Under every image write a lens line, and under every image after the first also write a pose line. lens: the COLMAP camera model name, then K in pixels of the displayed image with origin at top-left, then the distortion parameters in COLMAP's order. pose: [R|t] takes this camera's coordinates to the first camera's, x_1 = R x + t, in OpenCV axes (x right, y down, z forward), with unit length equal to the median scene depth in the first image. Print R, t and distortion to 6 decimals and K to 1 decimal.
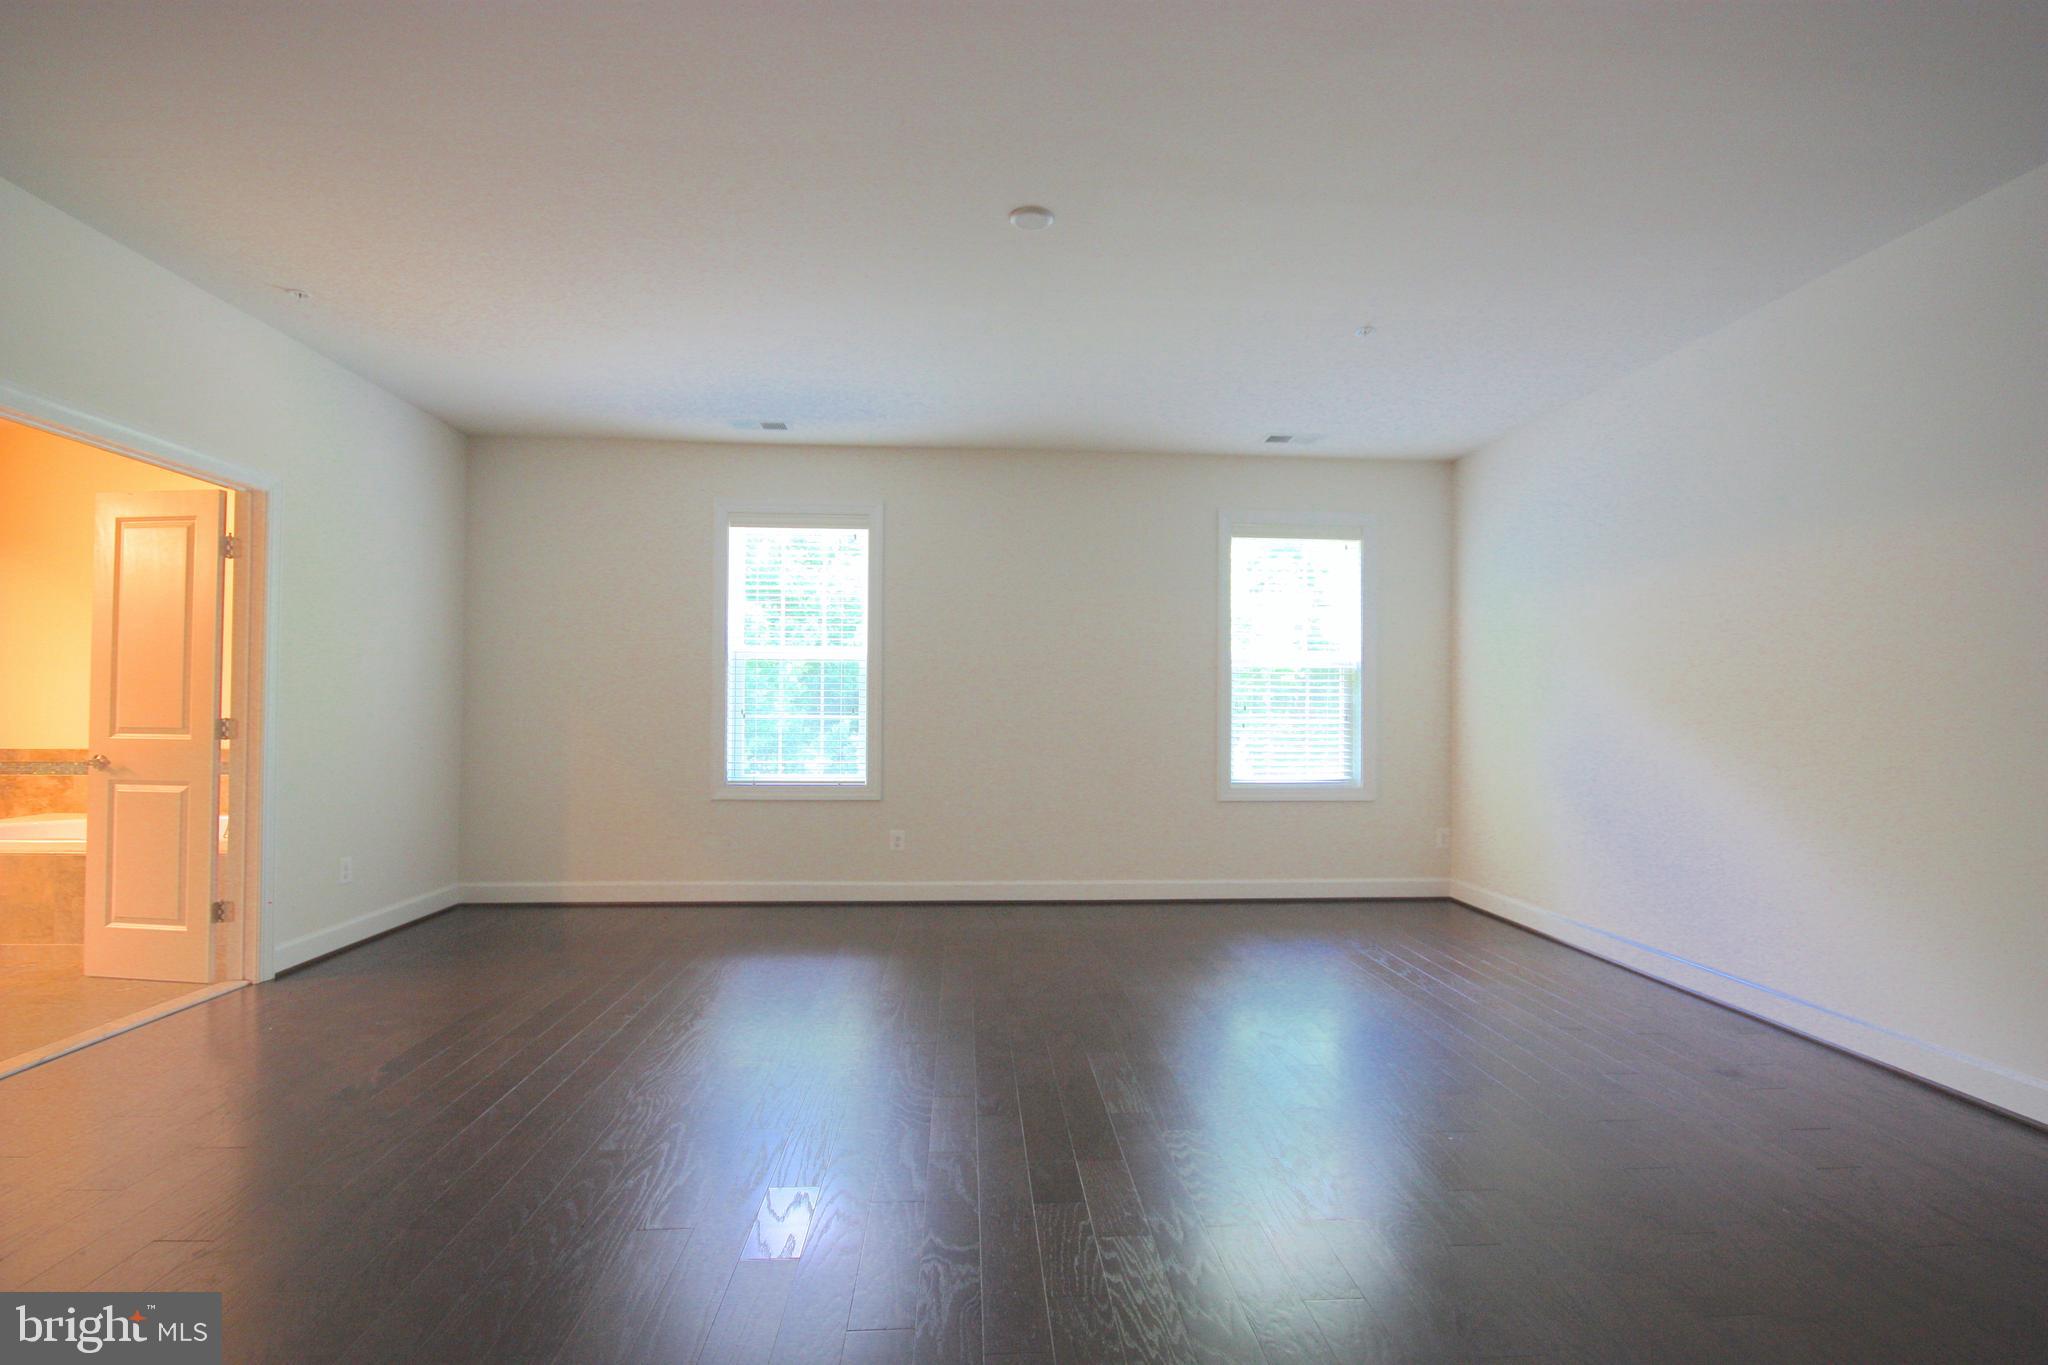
lens RADIAL K [[957.3, 0, 1033.0], [0, 957.3, 705.1], [0, 0, 1]] dist [0.000655, -0.002116]
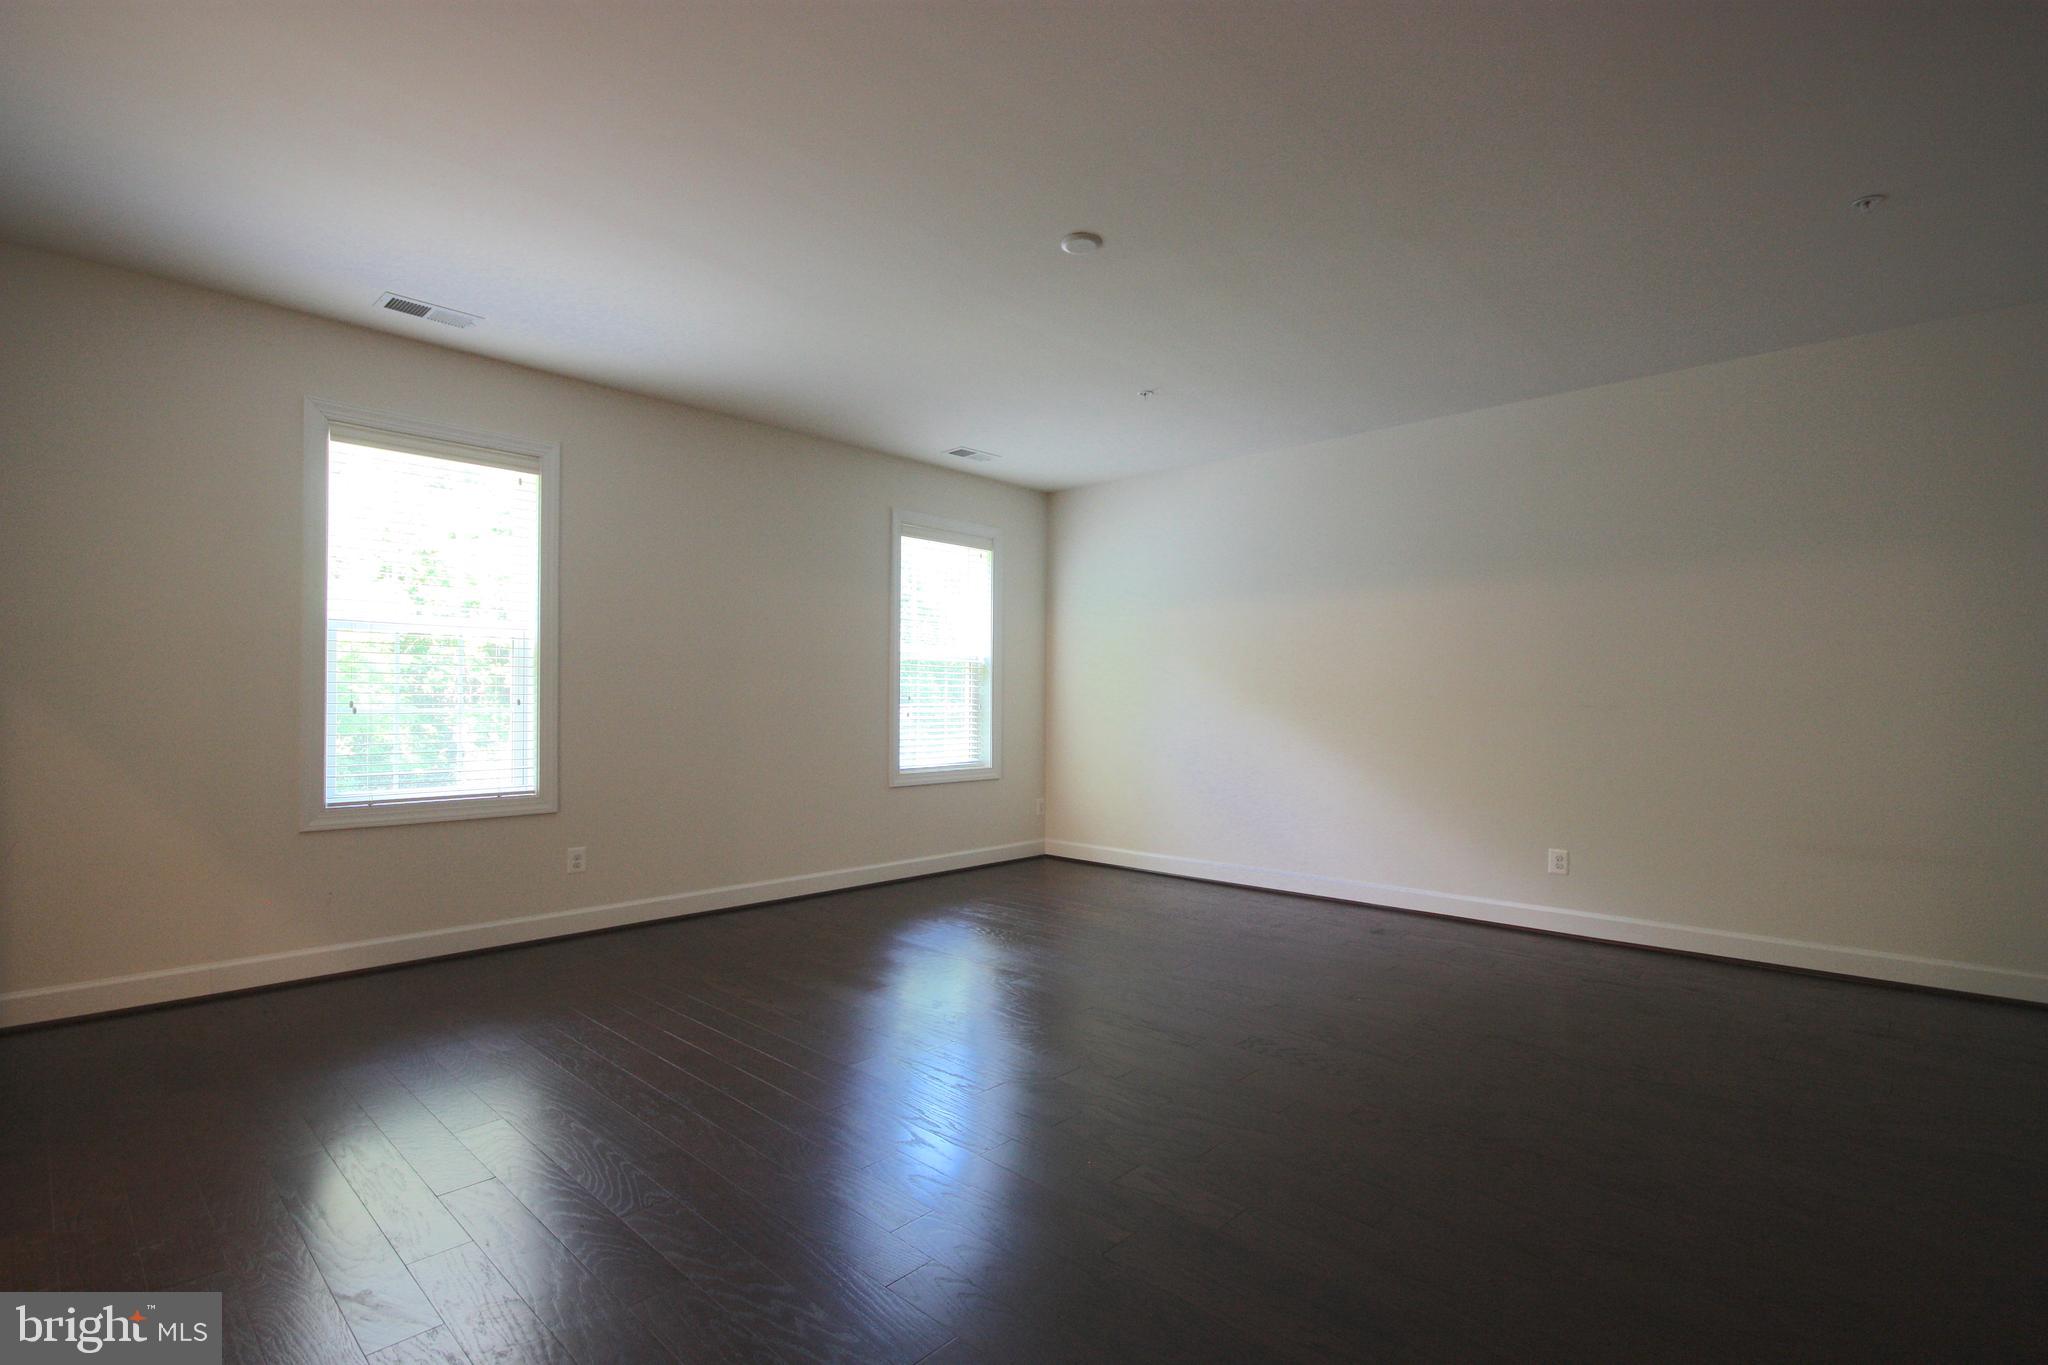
lens RADIAL K [[957.3, 0, 1033.0], [0, 957.3, 705.1], [0, 0, 1]] dist [0.000655, -0.002116]
pose [[0.733080, -0.006001, 0.680116, -0.412095], [-0.002817, 0.999926, 0.011859, -0.002344], [-0.680137, -0.010610, 0.733009, 0.131548]]
